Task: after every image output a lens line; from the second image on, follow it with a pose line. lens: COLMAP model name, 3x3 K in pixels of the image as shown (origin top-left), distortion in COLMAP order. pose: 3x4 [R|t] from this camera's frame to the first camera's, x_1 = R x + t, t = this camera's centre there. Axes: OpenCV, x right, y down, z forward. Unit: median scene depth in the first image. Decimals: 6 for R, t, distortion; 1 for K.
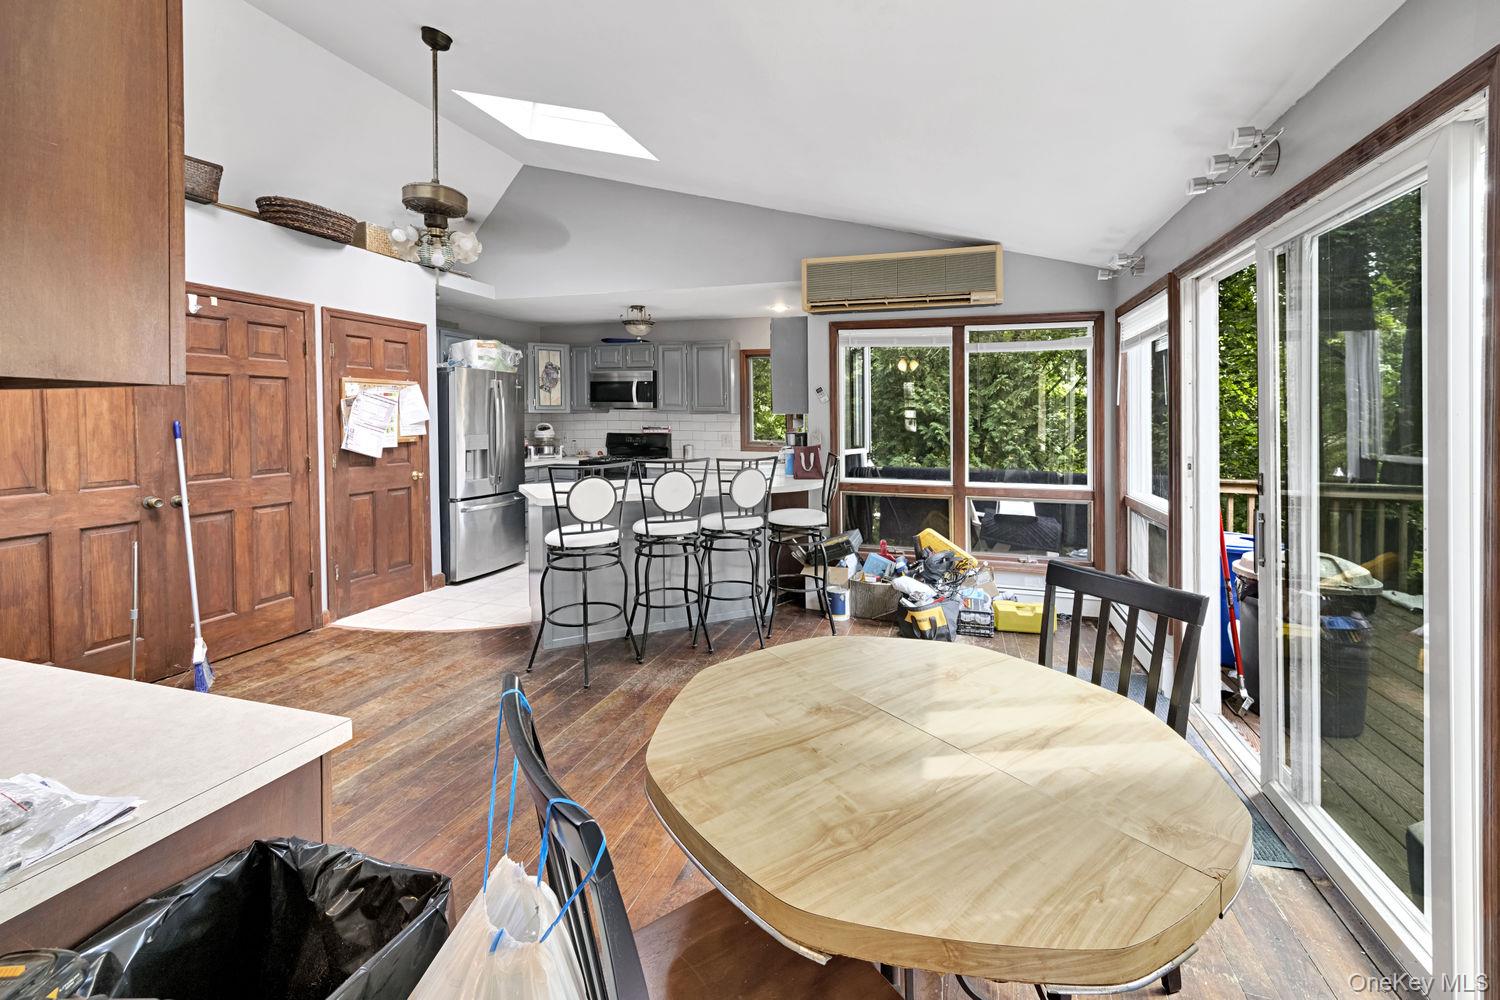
lens RADIAL K [[624.3, 0, 773.5], [0, 624.3, 431.7], [0, 0, 1]] dist [-0.000377, 0.000061]
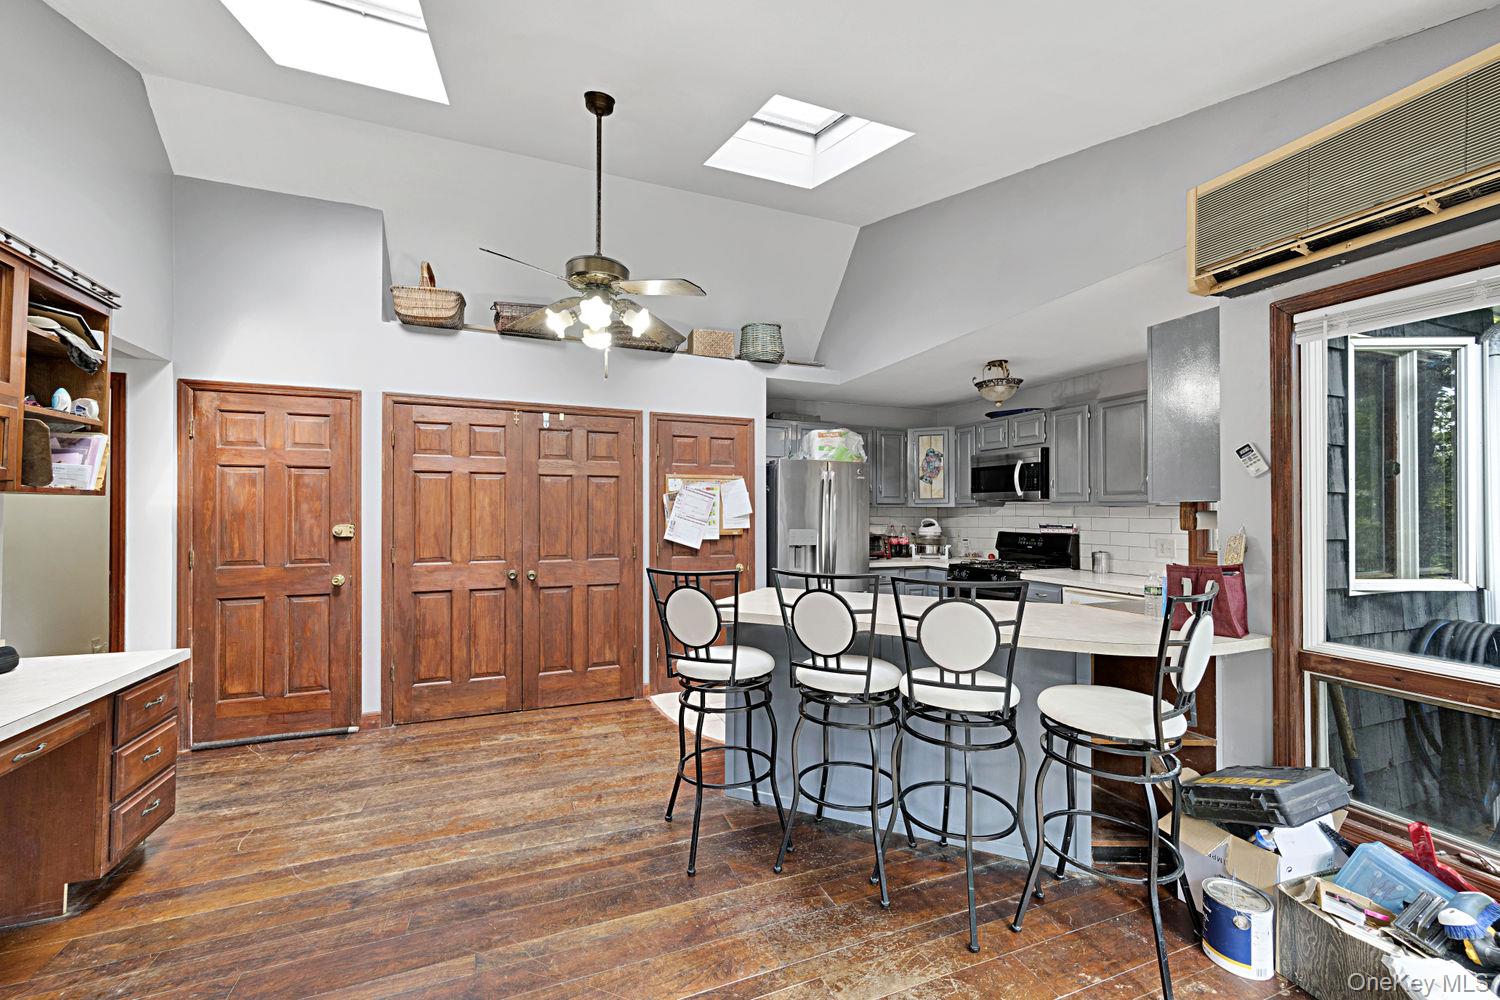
lens RADIAL K [[591.3, 0, 755.7], [0, 591.3, 516.0], [0, 0, 1]] dist [0.001293, 0.000056]
pose [[0.616799, 0.002554, -0.787116, 0.226414], [-0.020295, 0.999714, -0.012660, -0.003144], [0.786859, 0.023783, 0.616675, 0.480466]]
